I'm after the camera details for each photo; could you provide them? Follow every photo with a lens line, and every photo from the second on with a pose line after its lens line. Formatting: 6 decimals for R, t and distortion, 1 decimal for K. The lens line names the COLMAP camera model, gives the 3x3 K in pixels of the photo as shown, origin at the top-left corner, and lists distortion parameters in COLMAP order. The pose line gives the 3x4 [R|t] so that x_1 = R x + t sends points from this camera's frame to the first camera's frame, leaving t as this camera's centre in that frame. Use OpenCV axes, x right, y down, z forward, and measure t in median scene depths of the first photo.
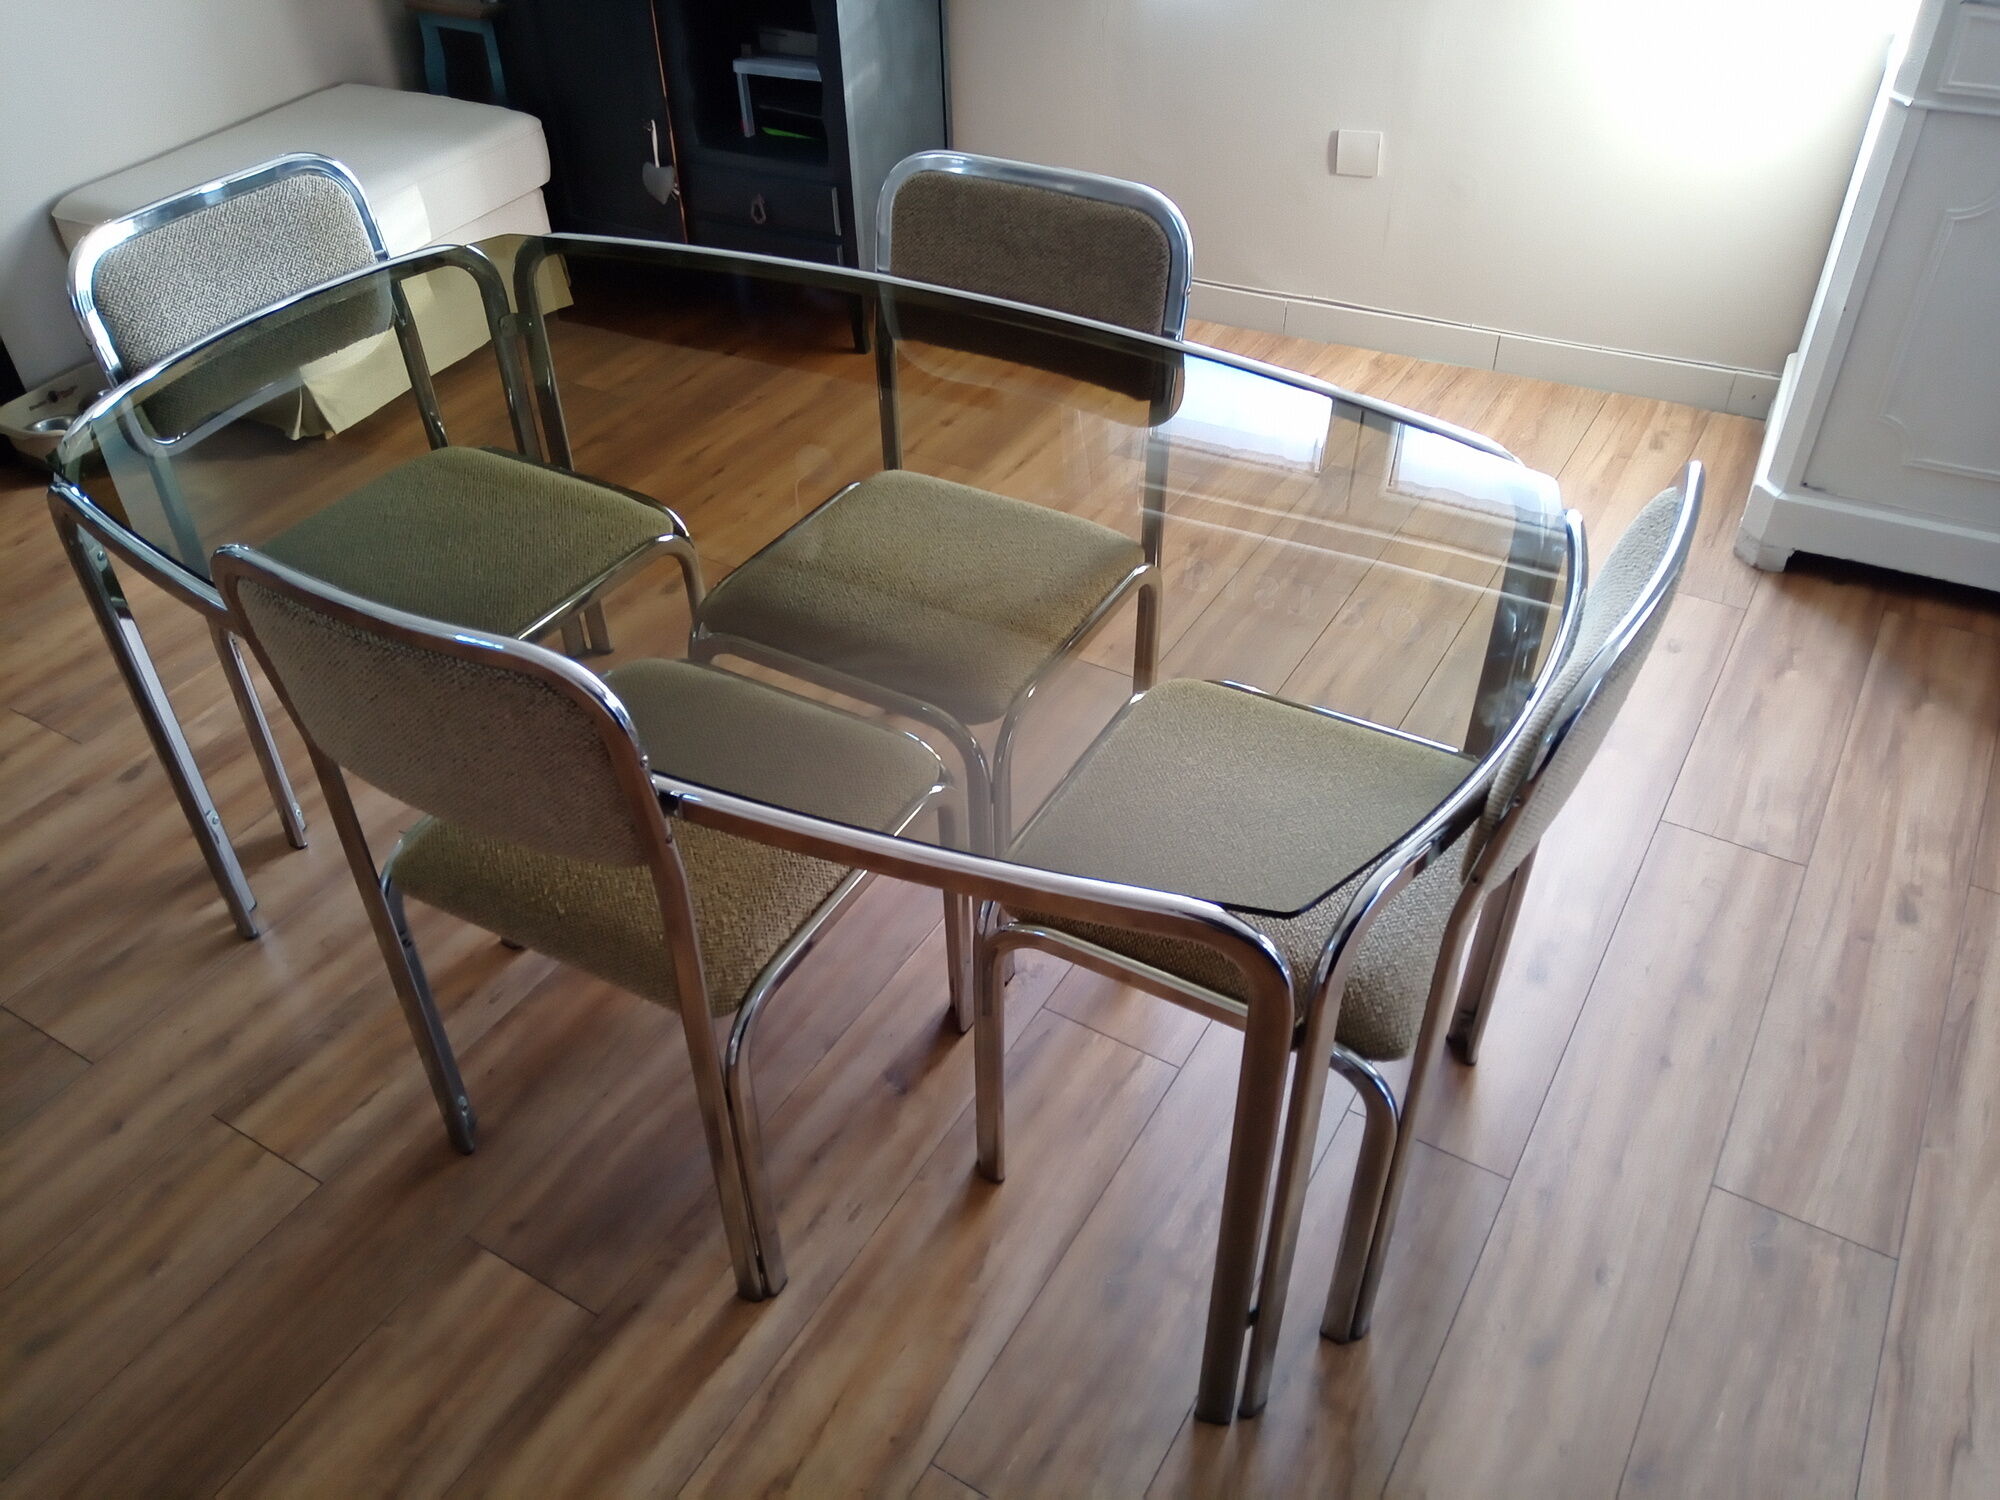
lens RADIAL K [[1593.8, 0, 1000.0], [0, 1593.8, 750.0], [0, 0, 1]] dist [0.041293, -0.074215]
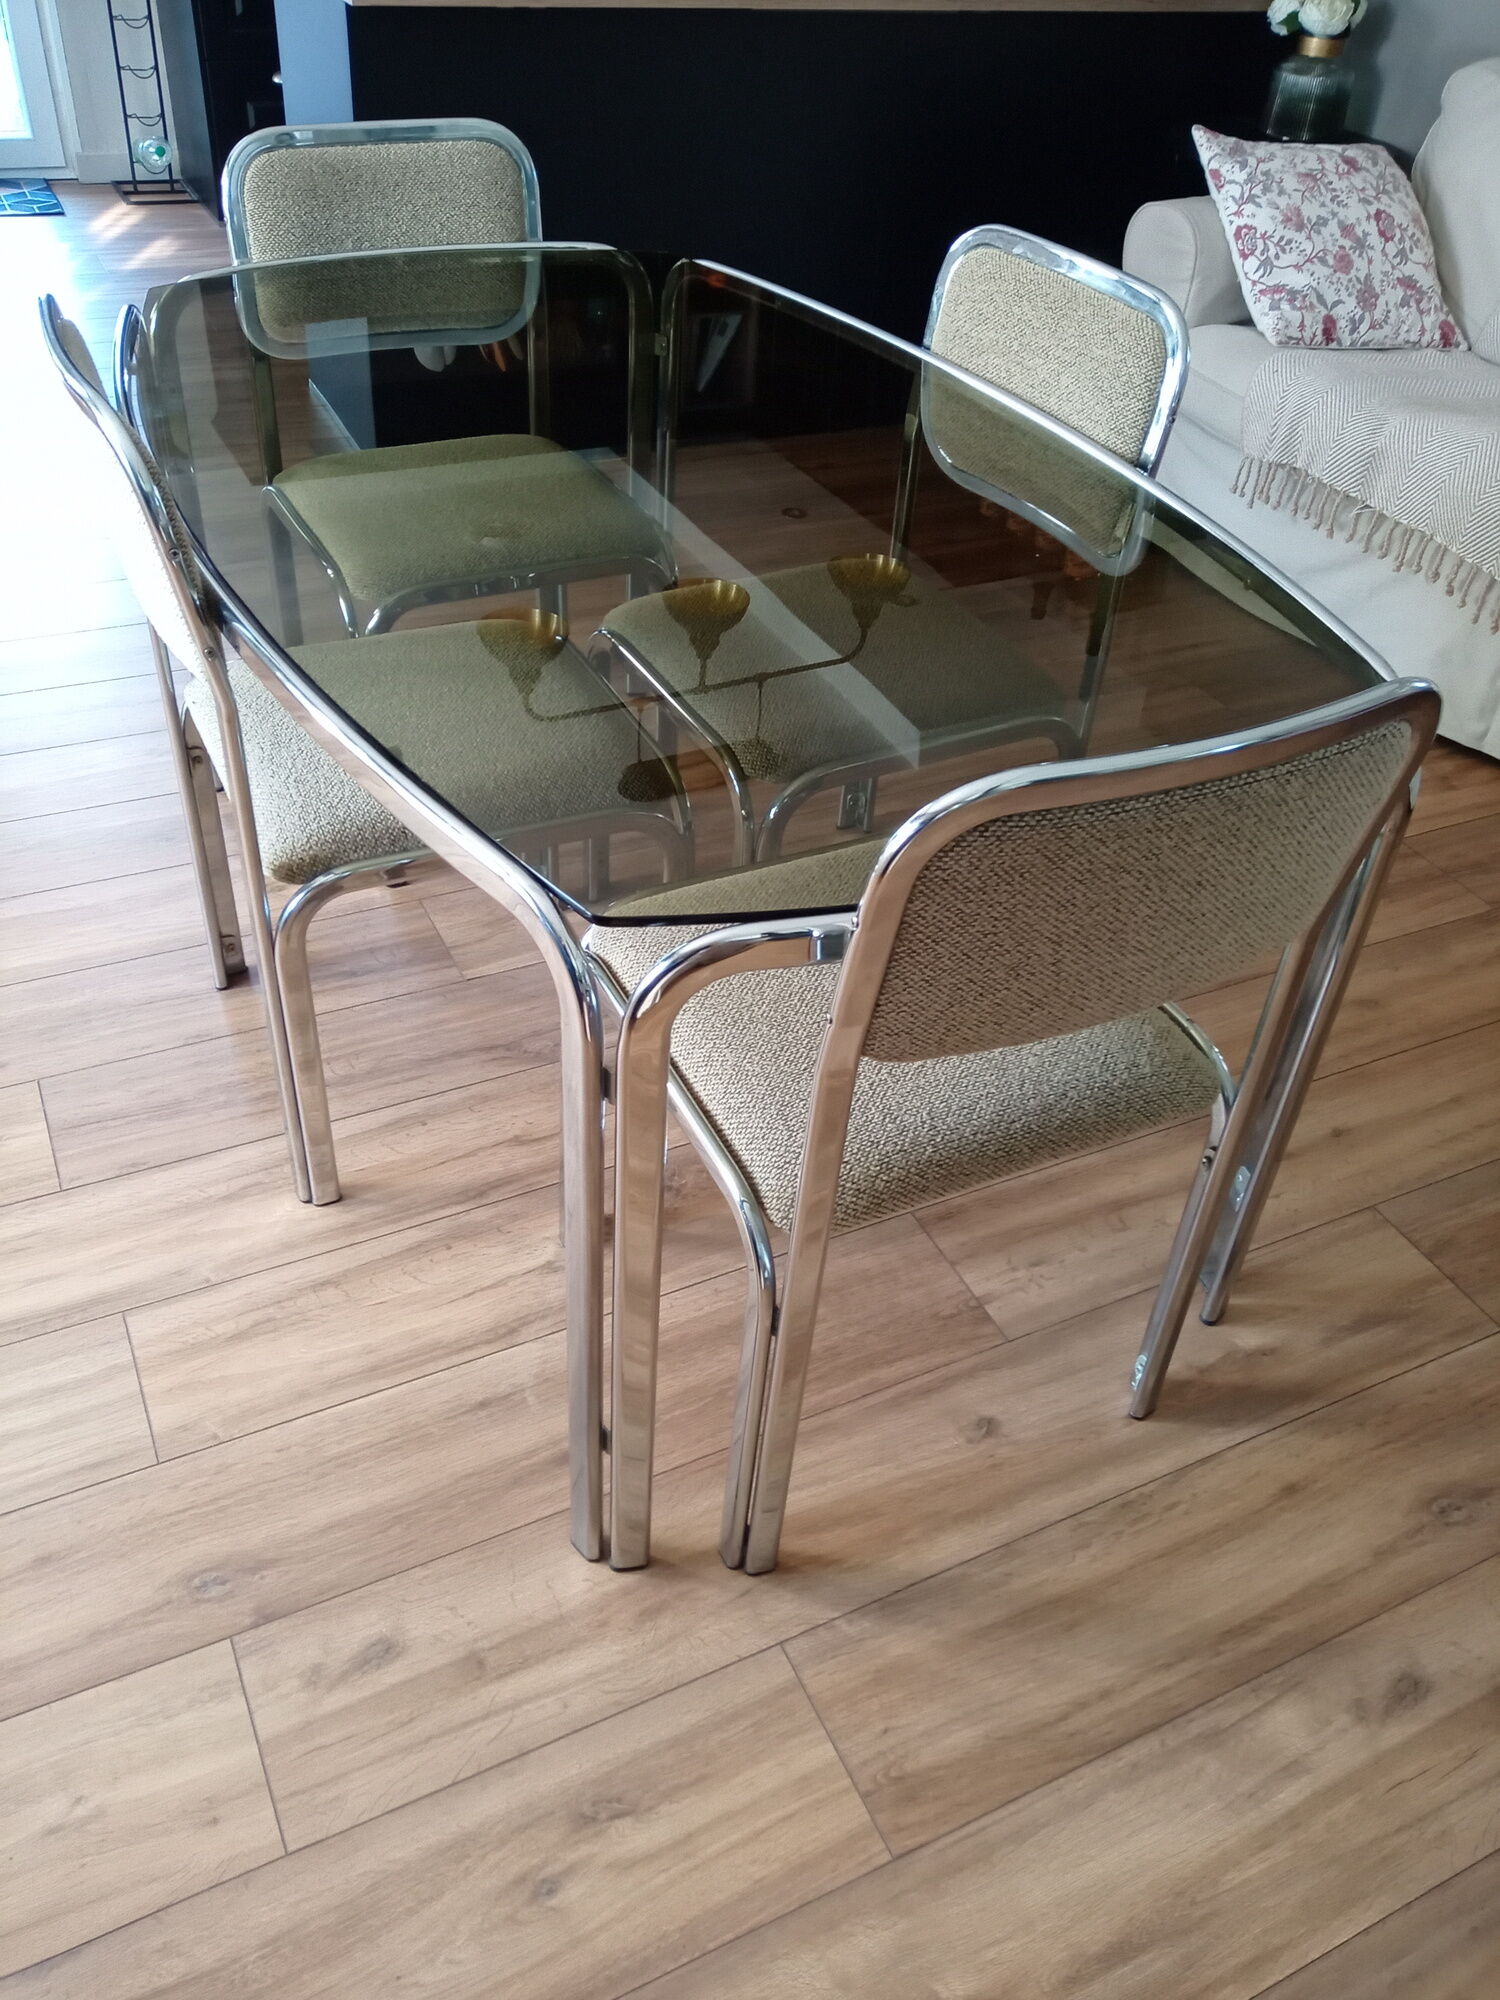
lens RADIAL K [[1610.3, 0, 750.0], [0, 1610.3, 1000.0], [0, 0, 1]] dist [0.025869, -0.069853]
pose [[-0.841669, -0.365448, 0.397544, -0.611684], [0.297615, 0.300356, 0.906207, -0.810848], [-0.450577, 0.881041, -0.144037, 1.231512]]
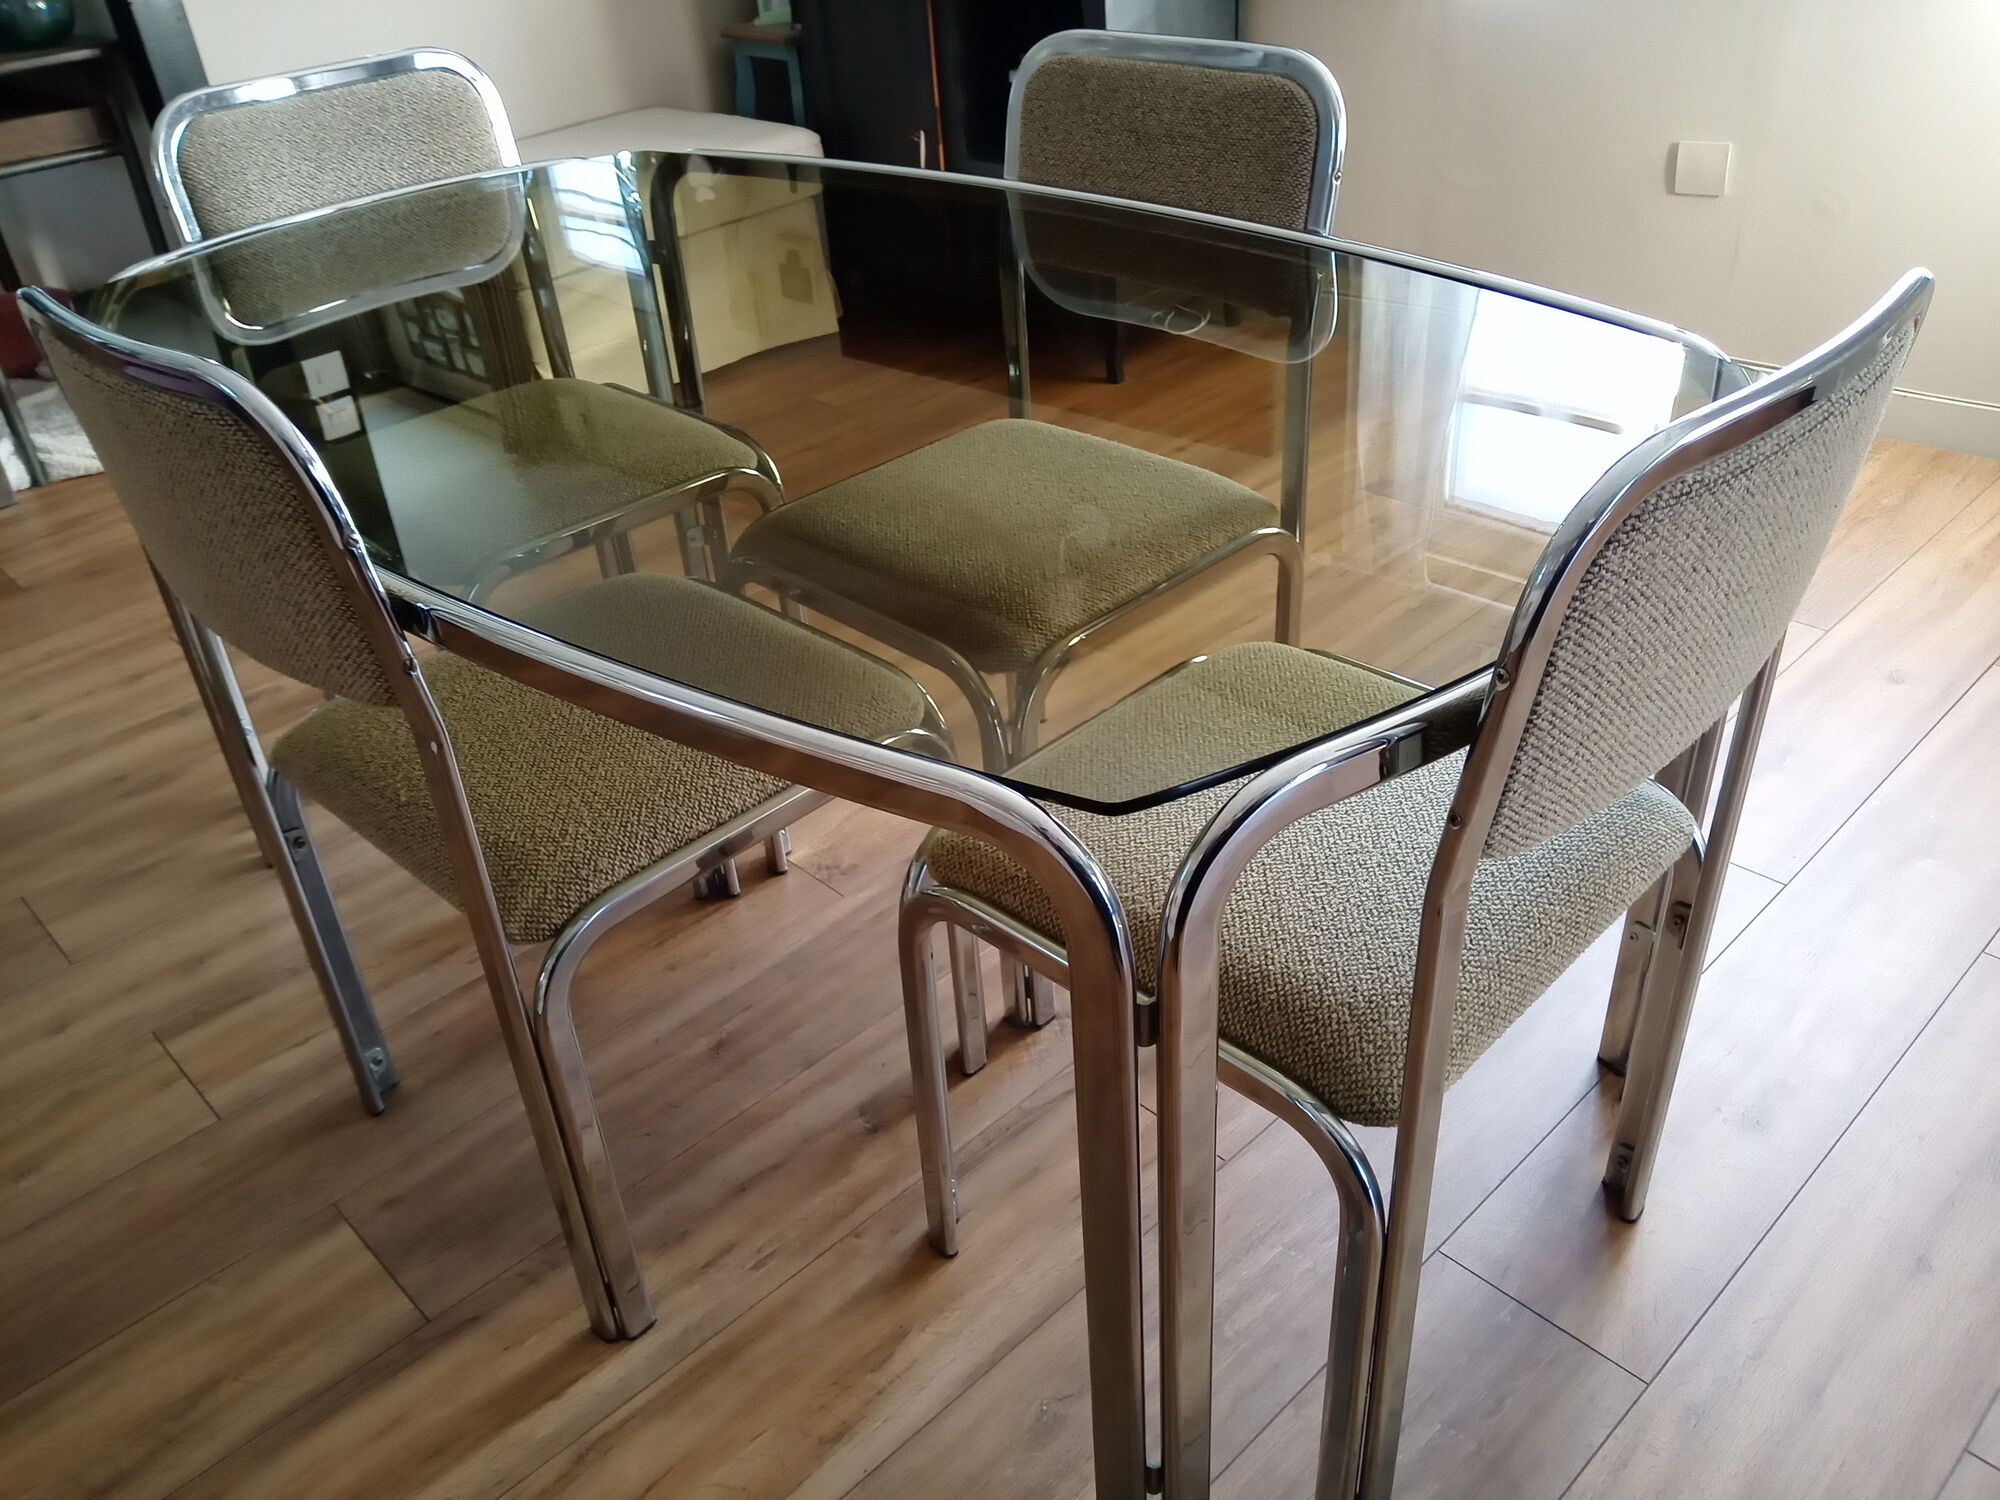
lens RADIAL K [[1610.3, 0, 998.1], [0, 1610.3, 758.1], [0, 0, 1]] dist [0.025869, -0.069853]
pose [[0.963688, 0.104620, -0.245684, 0.180175], [-0.127663, 0.988604, -0.079775, 0.085362], [0.234538, 0.108243, 0.966062, 0.209386]]
